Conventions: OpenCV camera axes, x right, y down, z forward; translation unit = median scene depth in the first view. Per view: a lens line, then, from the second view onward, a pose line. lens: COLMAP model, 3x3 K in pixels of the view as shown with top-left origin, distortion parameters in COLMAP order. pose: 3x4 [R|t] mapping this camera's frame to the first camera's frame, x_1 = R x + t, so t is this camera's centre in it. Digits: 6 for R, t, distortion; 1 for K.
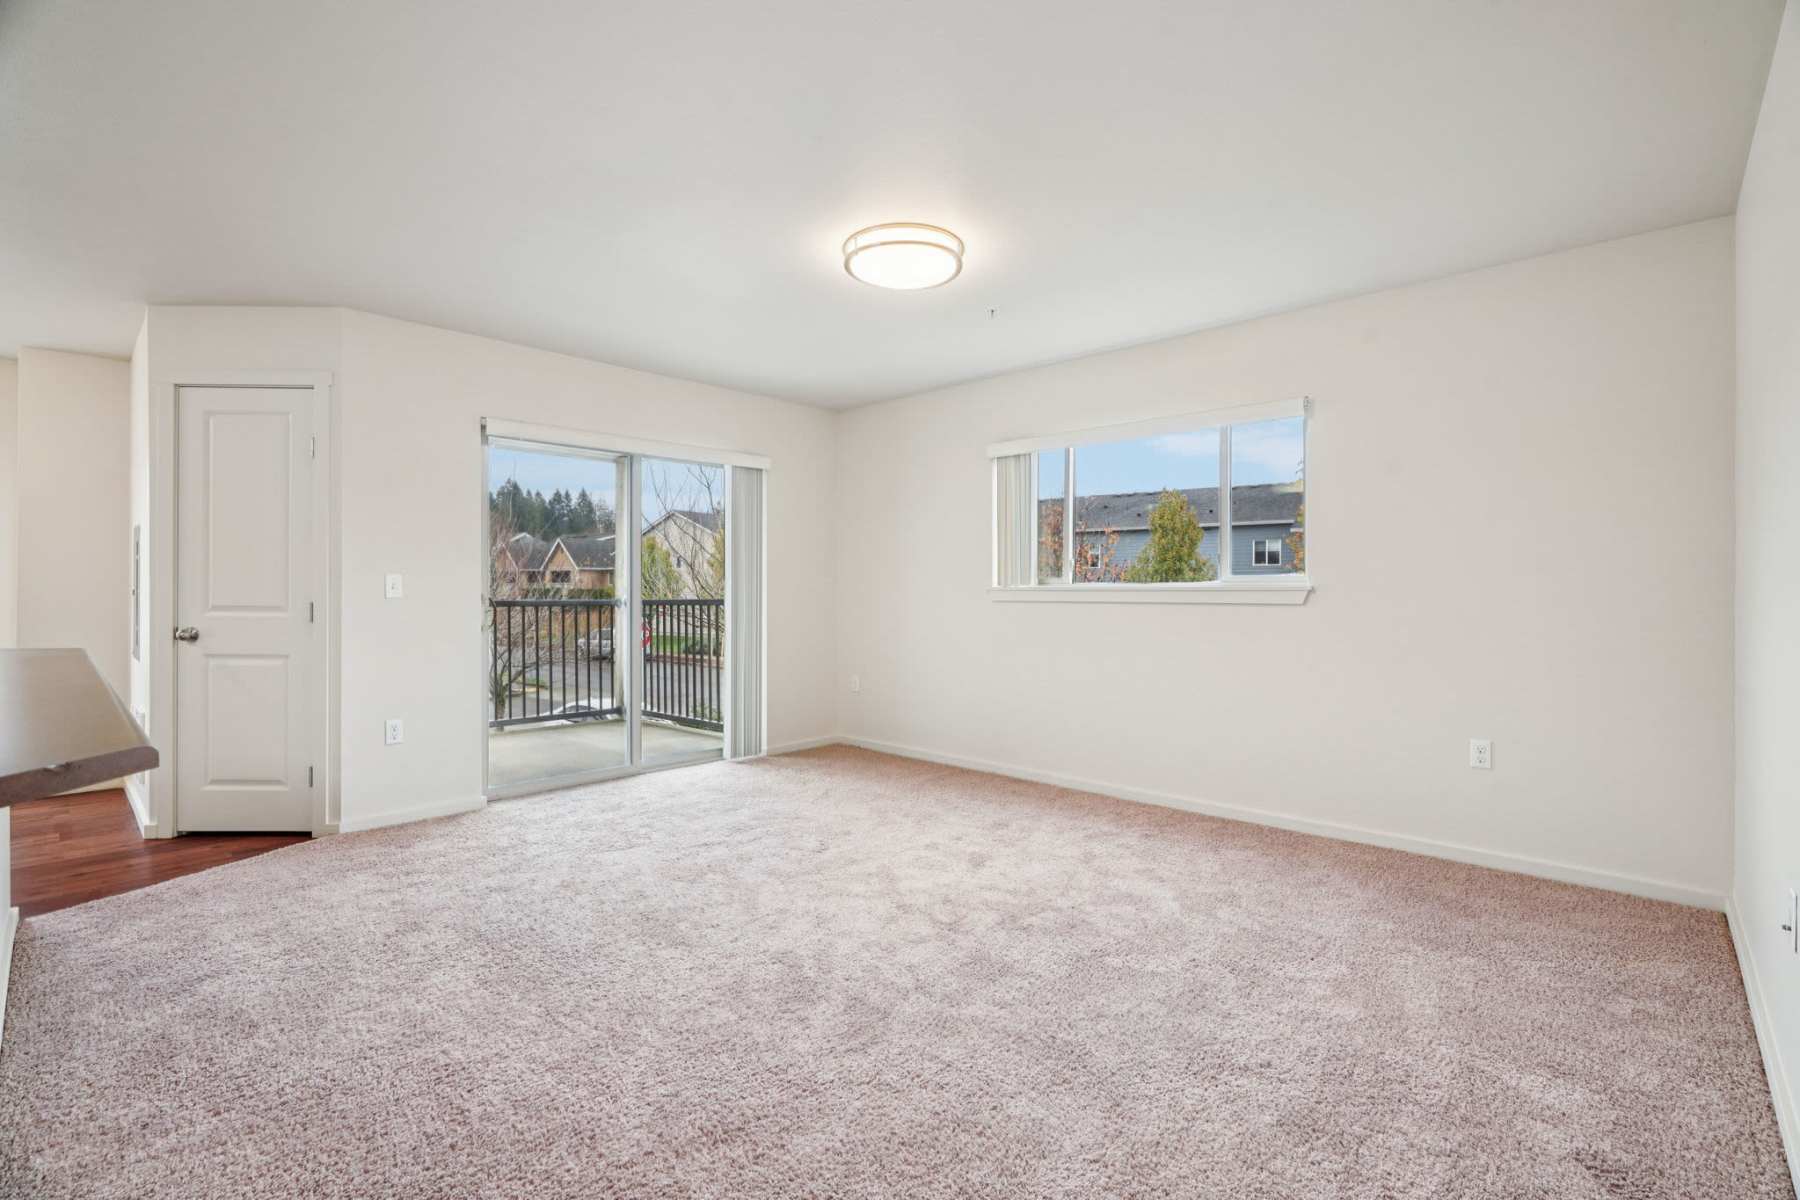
lens RADIAL K [[818.7, 0, 894.1], [0, 818.7, 594.1], [0, 0, 1]] dist [0.001678, 0.000178]
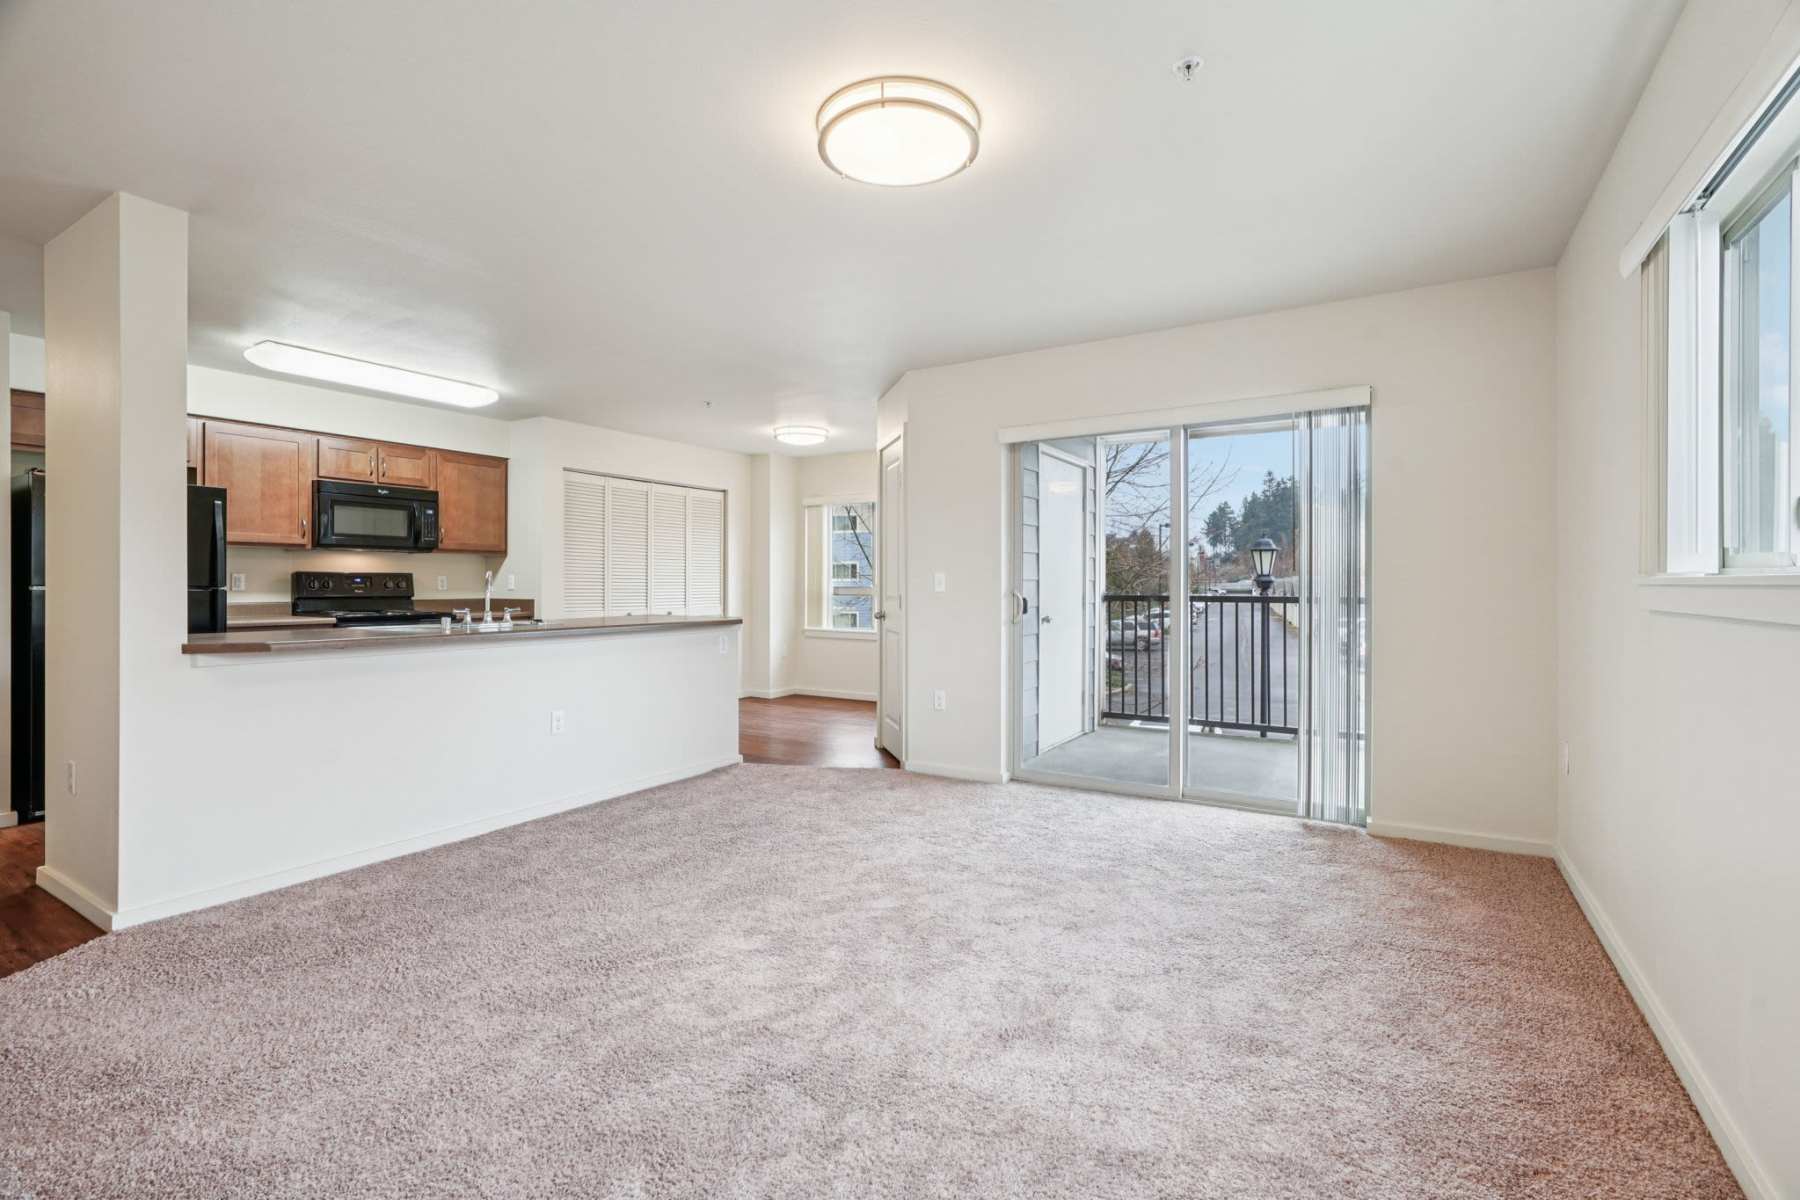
lens RADIAL K [[815.2, 0, 880.1], [0, 815.2, 546.5], [0, 0, 1]] dist [0.000678, 0.000157]
pose [[0.188227, -0.046928, -0.981004, 0.577064], [0.002115, 0.998875, -0.047377, -0.005021], [0.982123, 0.006843, 0.188115, 0.649596]]
